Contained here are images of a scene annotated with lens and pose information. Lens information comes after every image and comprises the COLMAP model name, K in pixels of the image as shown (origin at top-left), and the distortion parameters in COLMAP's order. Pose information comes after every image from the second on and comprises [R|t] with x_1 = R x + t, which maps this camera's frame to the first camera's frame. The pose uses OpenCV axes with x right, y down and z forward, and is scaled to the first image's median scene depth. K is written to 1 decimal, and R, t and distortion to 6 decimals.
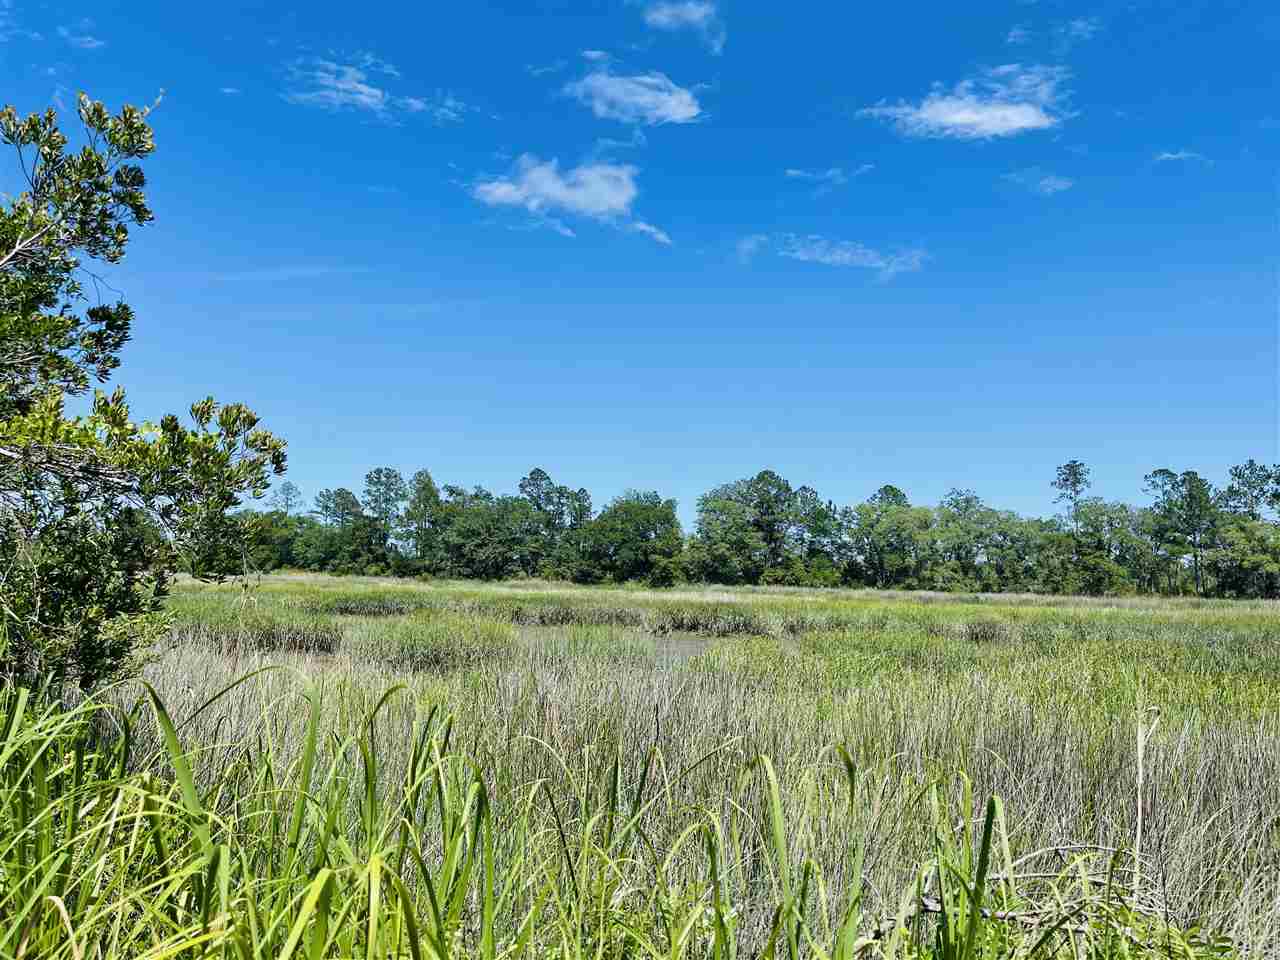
lens RADIAL K [[968.5, 0, 640.0], [0, 968.5, 480.0], [0, 0, 1]] dist [0.085185, -0.106077]
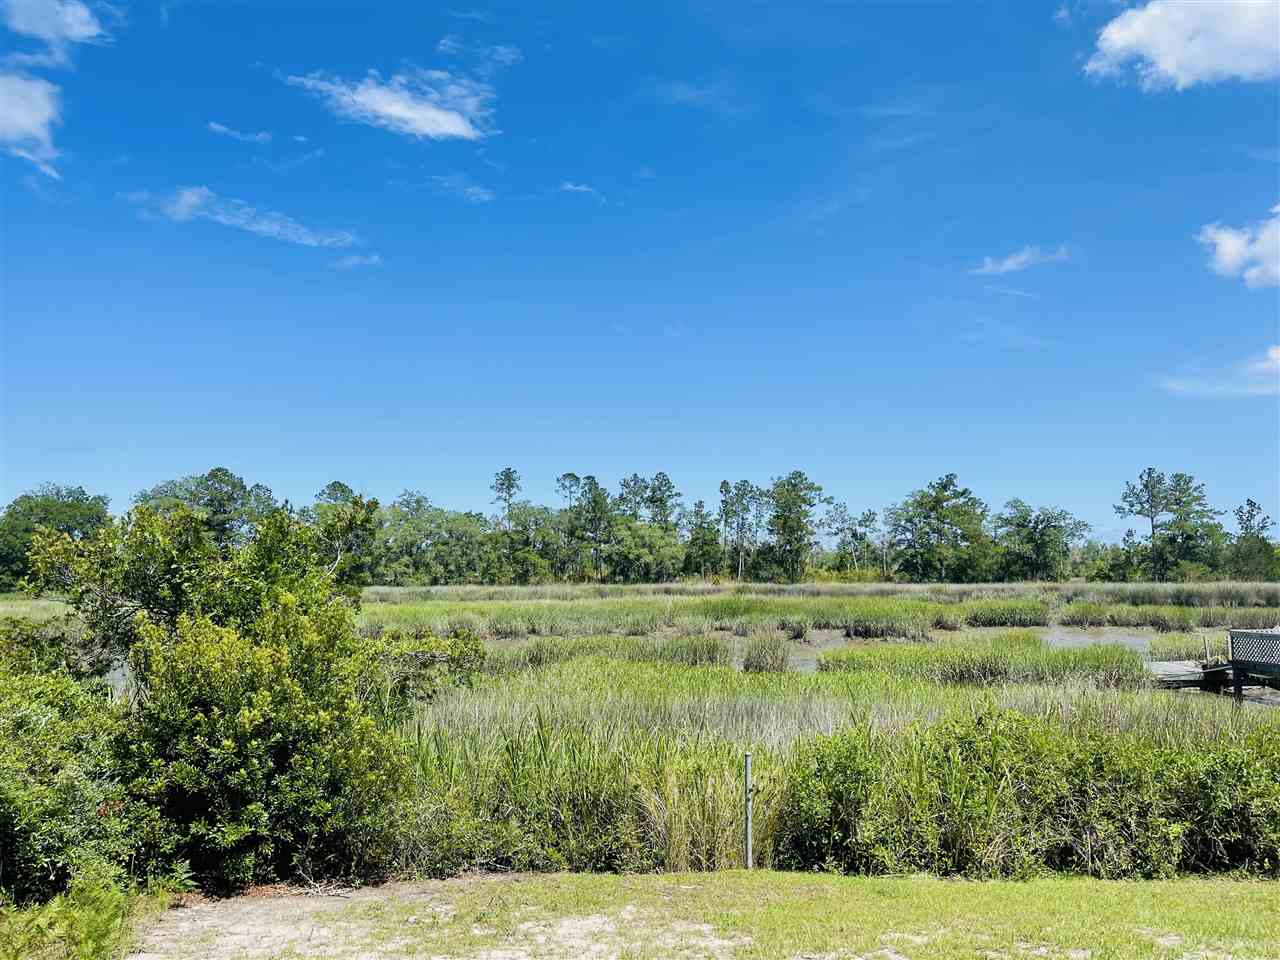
lens RADIAL K [[979.6, 0, 628.5], [0, 979.6, 479.5], [0, 0, 1]] dist [0.077866, -0.109317]
pose [[0.847200, 0.020641, 0.530873, -0.064988], [-0.028768, 0.999561, 0.007045, -0.022901], [-0.530495, -0.021241, 0.847422, -0.074197]]
